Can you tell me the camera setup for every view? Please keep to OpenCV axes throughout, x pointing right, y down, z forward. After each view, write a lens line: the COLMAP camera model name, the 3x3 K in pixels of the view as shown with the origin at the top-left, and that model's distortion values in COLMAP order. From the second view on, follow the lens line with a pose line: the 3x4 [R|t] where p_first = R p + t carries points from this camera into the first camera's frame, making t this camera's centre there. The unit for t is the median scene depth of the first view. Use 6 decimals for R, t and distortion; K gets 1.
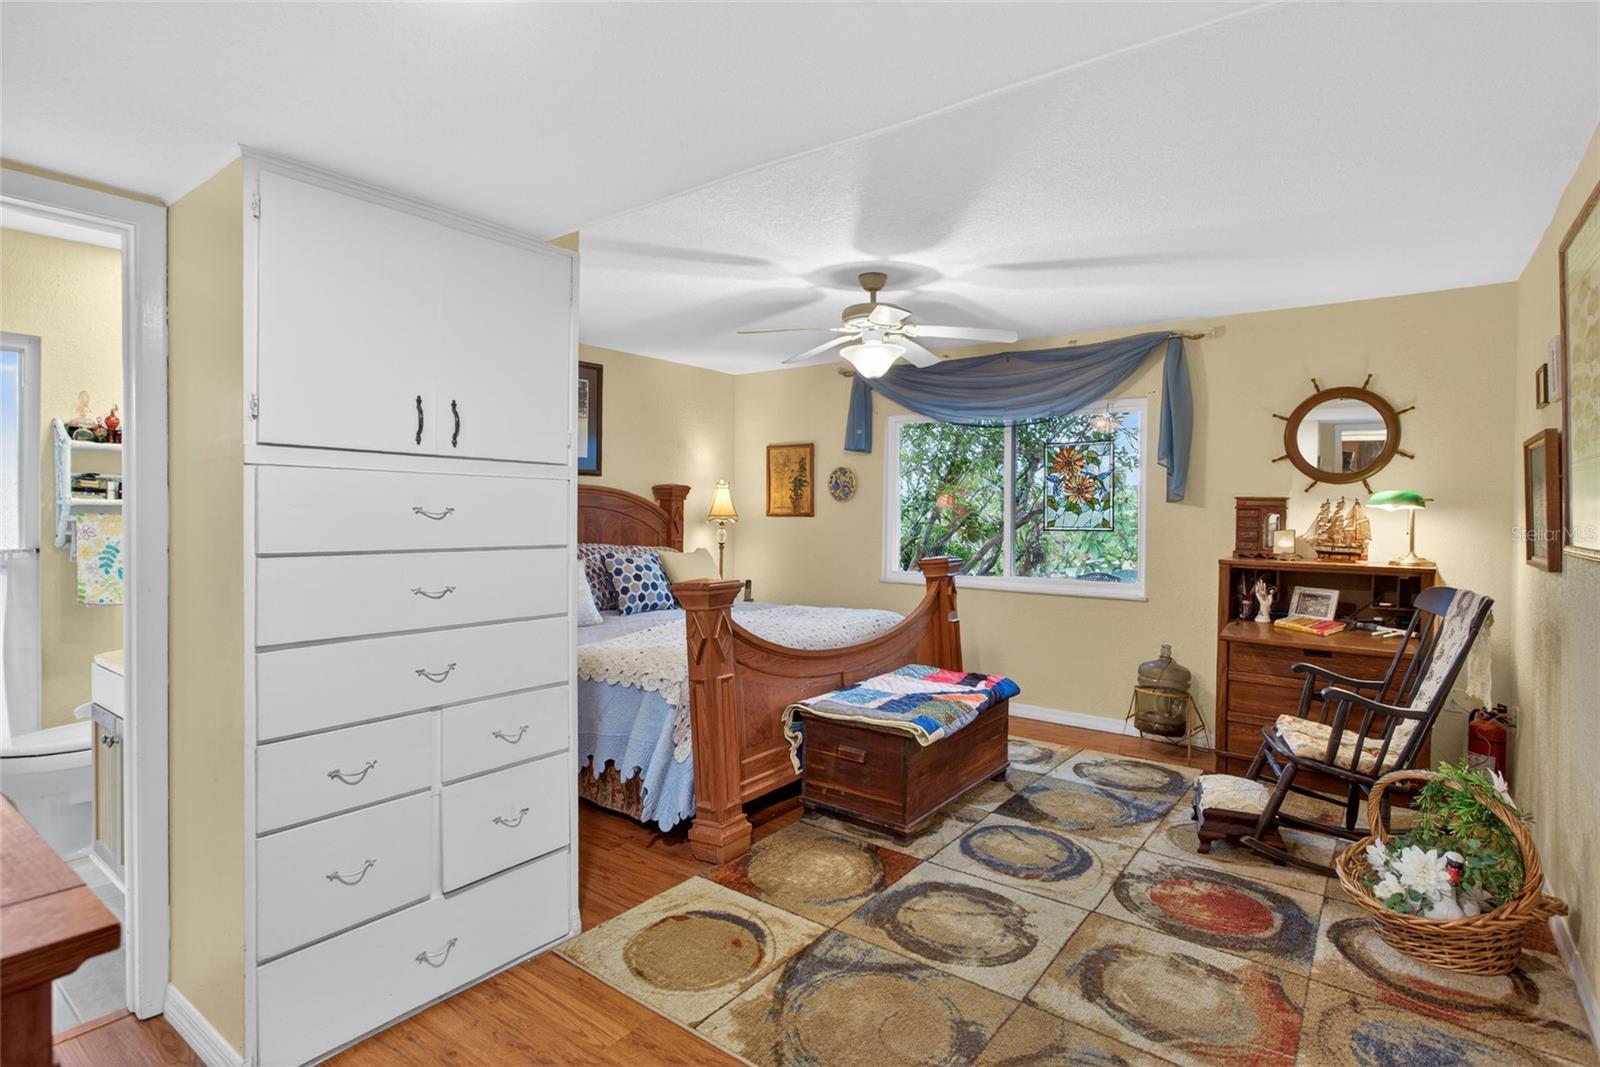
lens RADIAL K [[779.4, 0, 805.0], [0, 779.4, 522.4], [0, 0, 1]] dist [-0.004418, 0.000991]
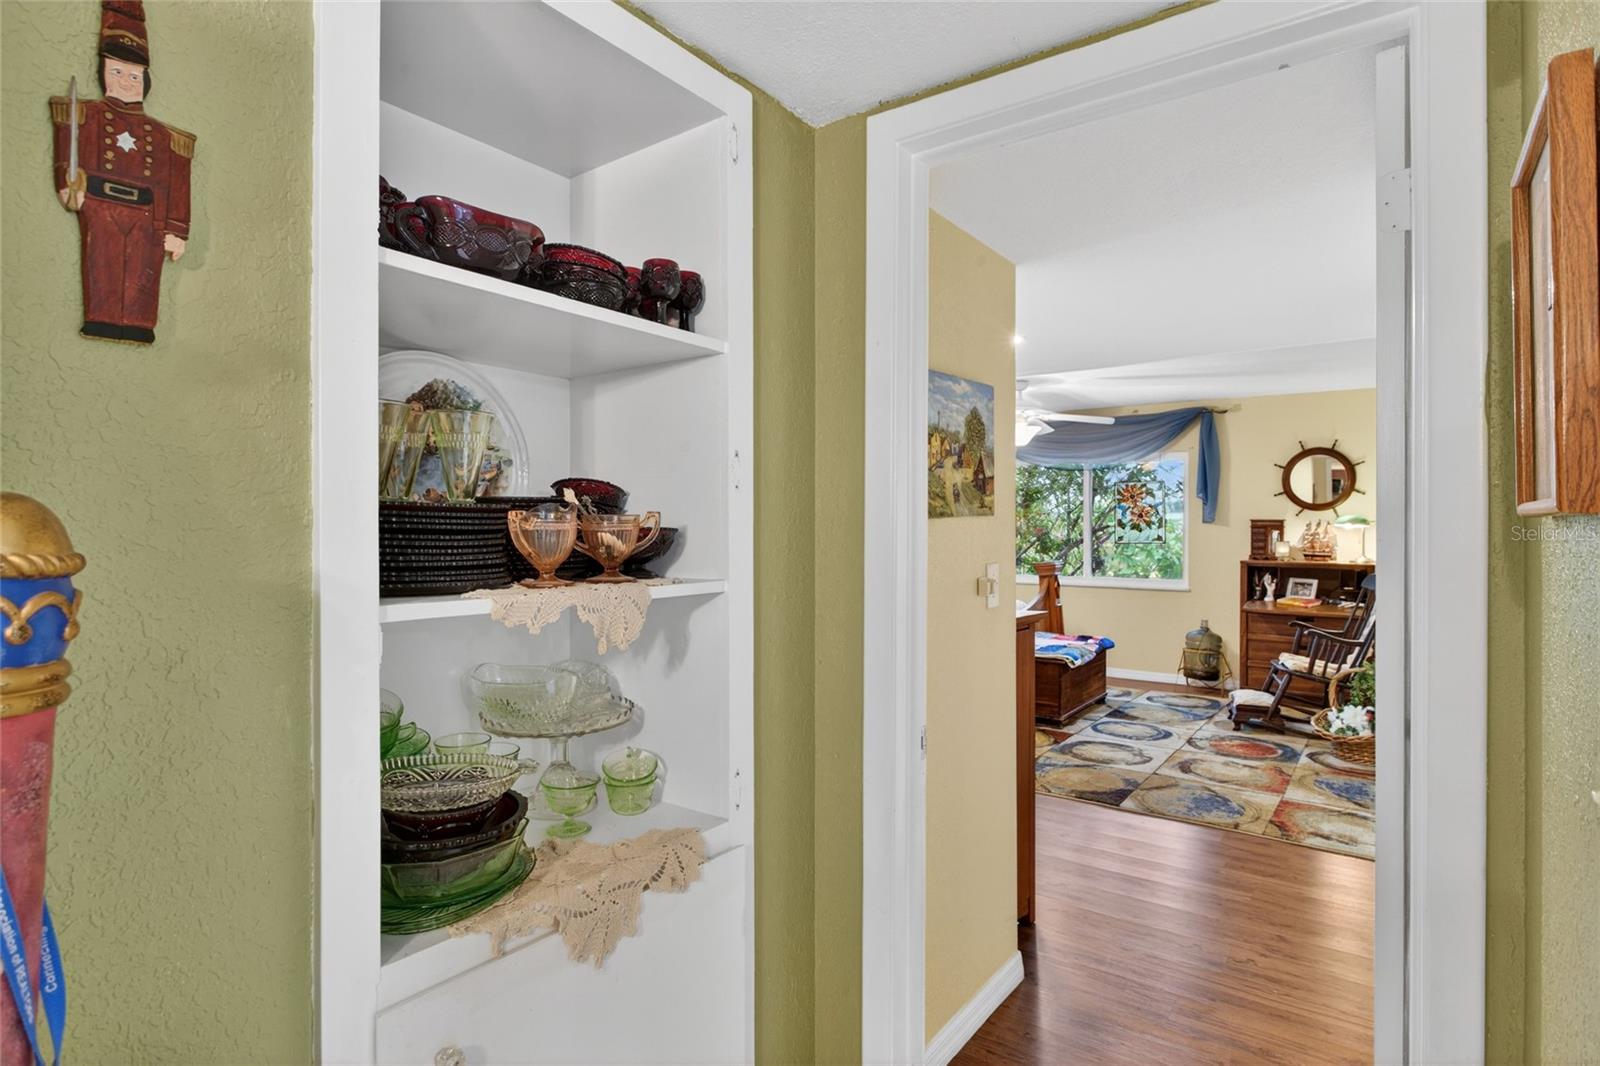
lens RADIAL K [[829.5, 0, 795.3], [0, 829.5, 532.5], [0, 0, 1]] dist [0.003028, -0.000872]
pose [[0.999890, -0.006582, 0.013319, -0.376998], [0.006754, 0.999894, -0.012901, 0.007725], [-0.013232, 0.012989, 0.999828, -0.642875]]
